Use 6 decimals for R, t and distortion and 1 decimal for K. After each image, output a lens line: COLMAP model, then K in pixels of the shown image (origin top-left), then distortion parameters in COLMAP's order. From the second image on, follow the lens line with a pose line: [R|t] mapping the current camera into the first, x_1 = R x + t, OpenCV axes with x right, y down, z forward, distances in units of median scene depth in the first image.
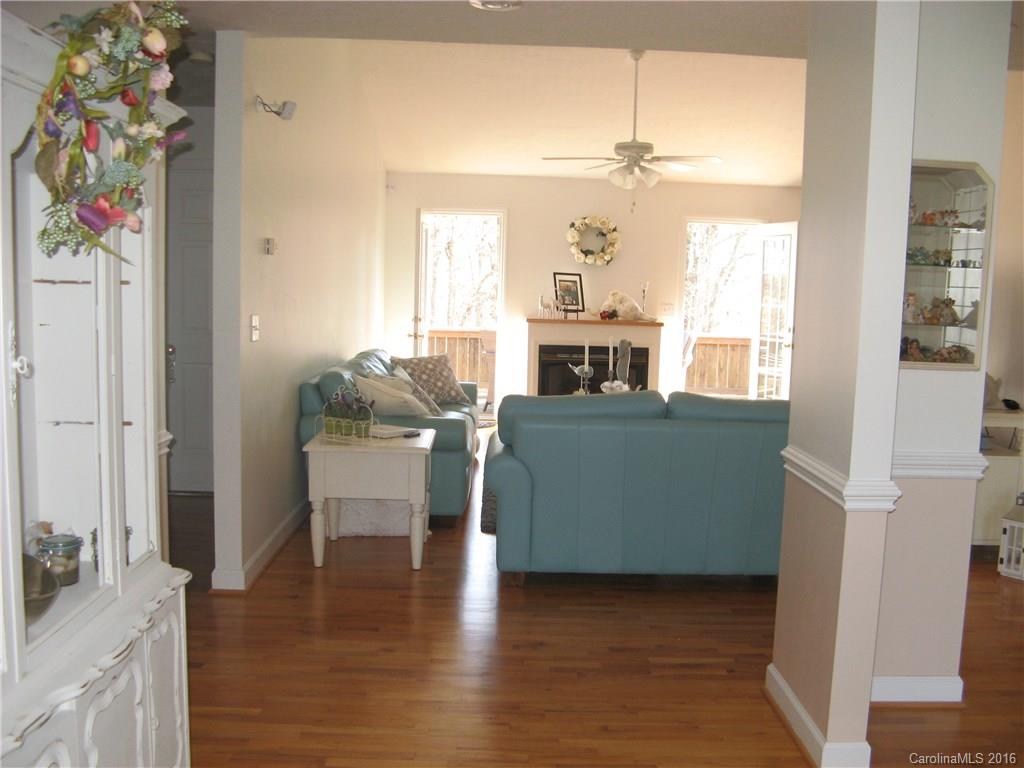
lens RADIAL K [[1046.6, 0, 513.3], [0, 1046.6, 385.5], [0, 0, 1]] dist [-0.096235, 0.000000]
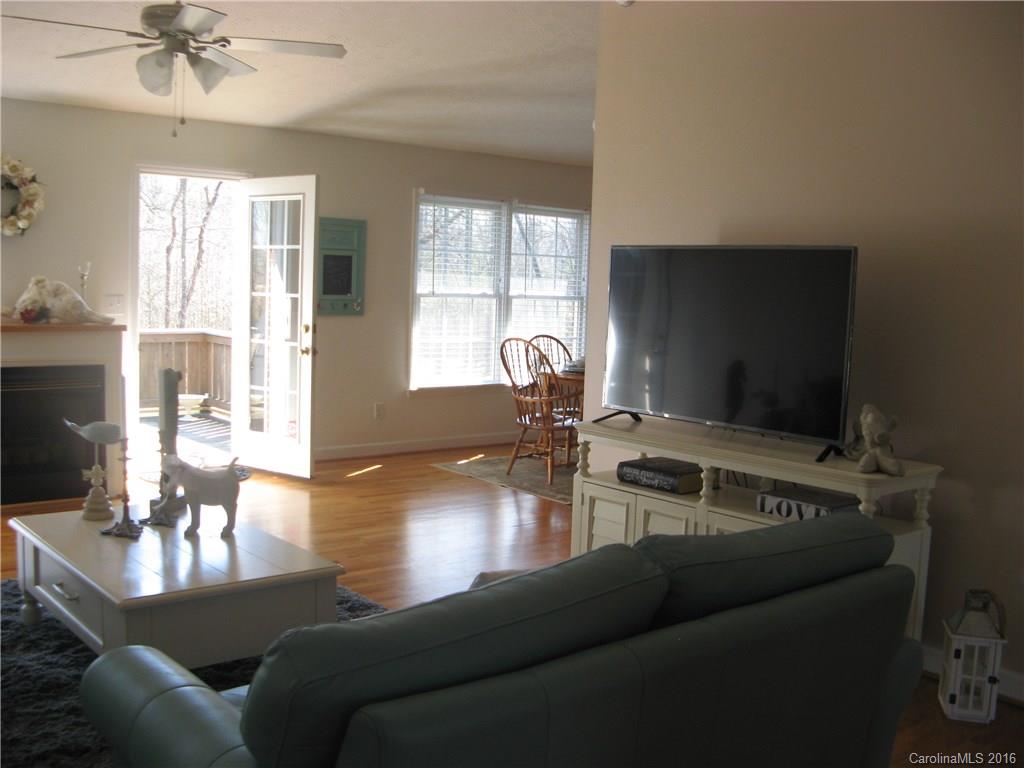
lens RADIAL K [[1046.6, 0, 509.8], [0, 1046.6, 385.8], [0, 0, 1]] dist [-0.096235, 0.000000]
pose [[0.784696, -0.068839, 0.616046, -0.065399], [0.054353, 0.997628, 0.042246, -0.035519], [-0.617493, 0.000334, 0.786576, 0.337745]]
